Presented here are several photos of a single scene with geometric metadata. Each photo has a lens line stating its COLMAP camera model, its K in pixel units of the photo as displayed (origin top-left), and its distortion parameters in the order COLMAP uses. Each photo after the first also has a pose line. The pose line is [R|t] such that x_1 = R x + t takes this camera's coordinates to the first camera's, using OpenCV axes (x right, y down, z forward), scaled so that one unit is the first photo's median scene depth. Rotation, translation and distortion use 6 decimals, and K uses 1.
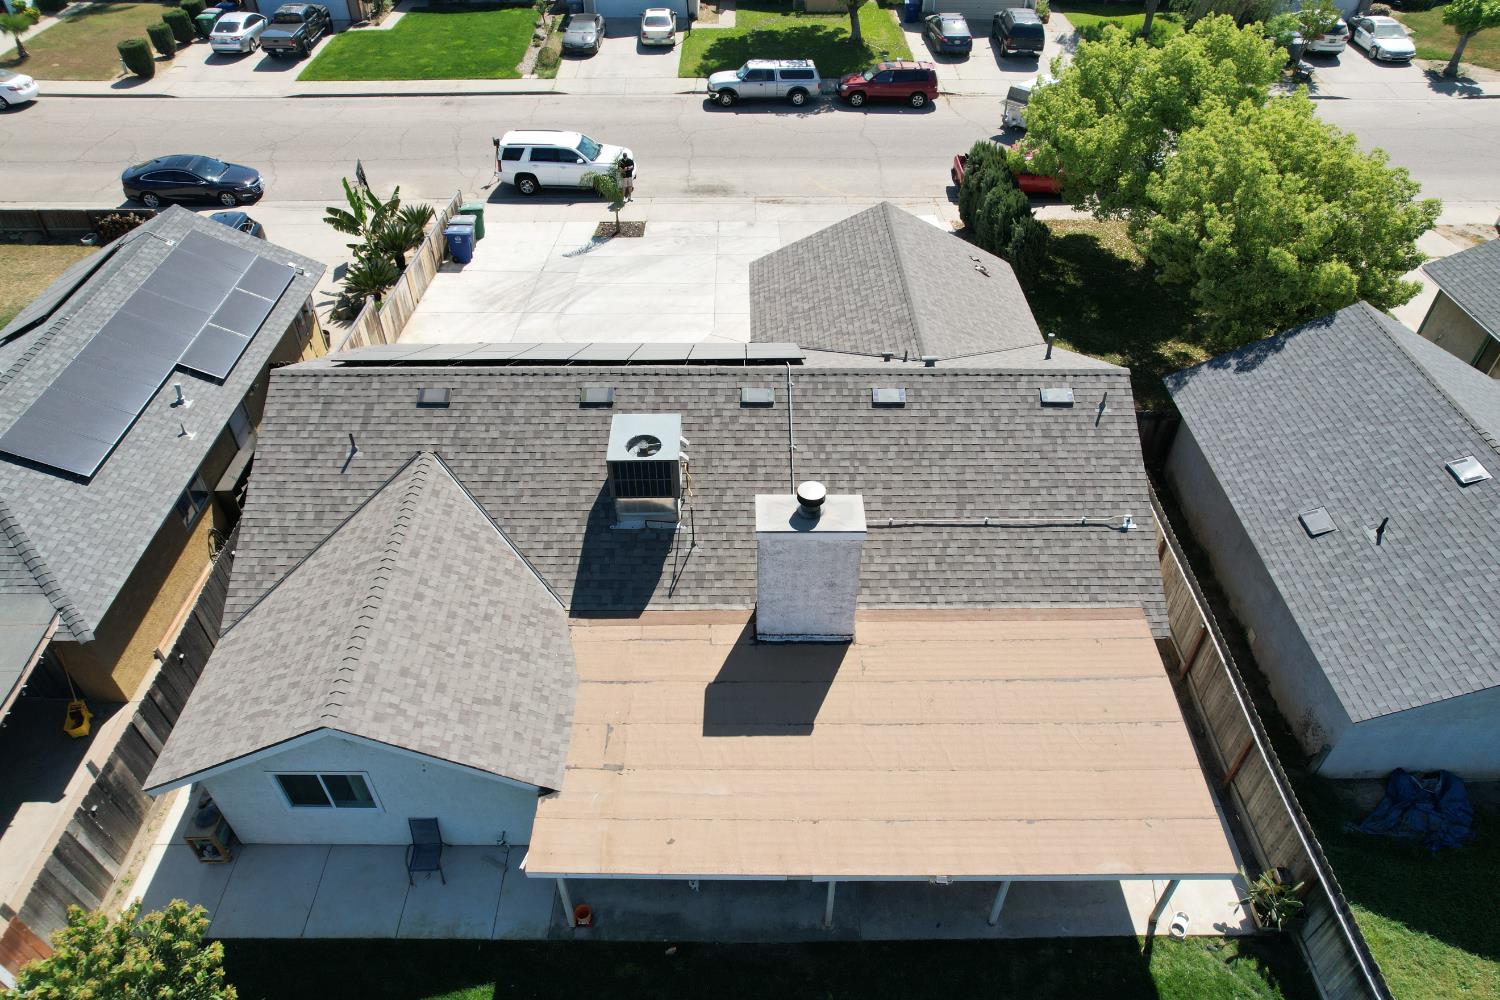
lens RADIAL K [[952.2, 0, 750.0], [0, 952.2, 500.0], [0, 0, 1]] dist [-0.075335, 0.065726]
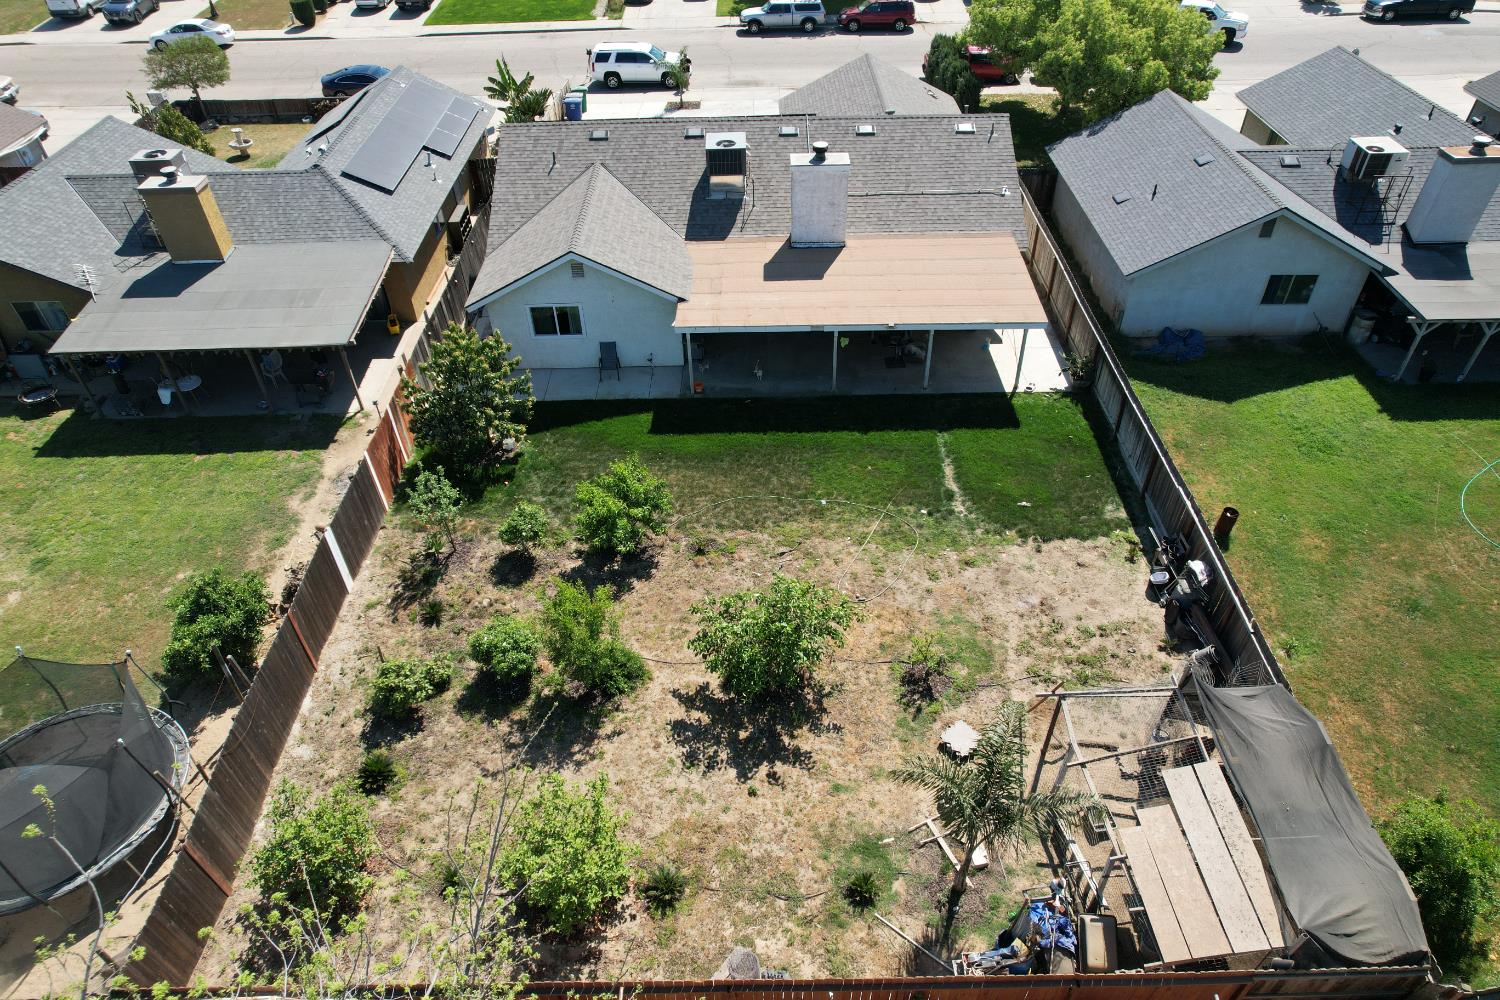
lens RADIAL K [[922.2, 0, 750.0], [0, 922.2, 500.0], [0, 0, 1]] dist [-0.070986, 0.063675]
pose [[0.999723, -0.014877, -0.018249, -0.035552], [0.014870, 0.999889, -0.000518, 0.476428], [0.018255, 0.000246, 0.999833, -0.552509]]
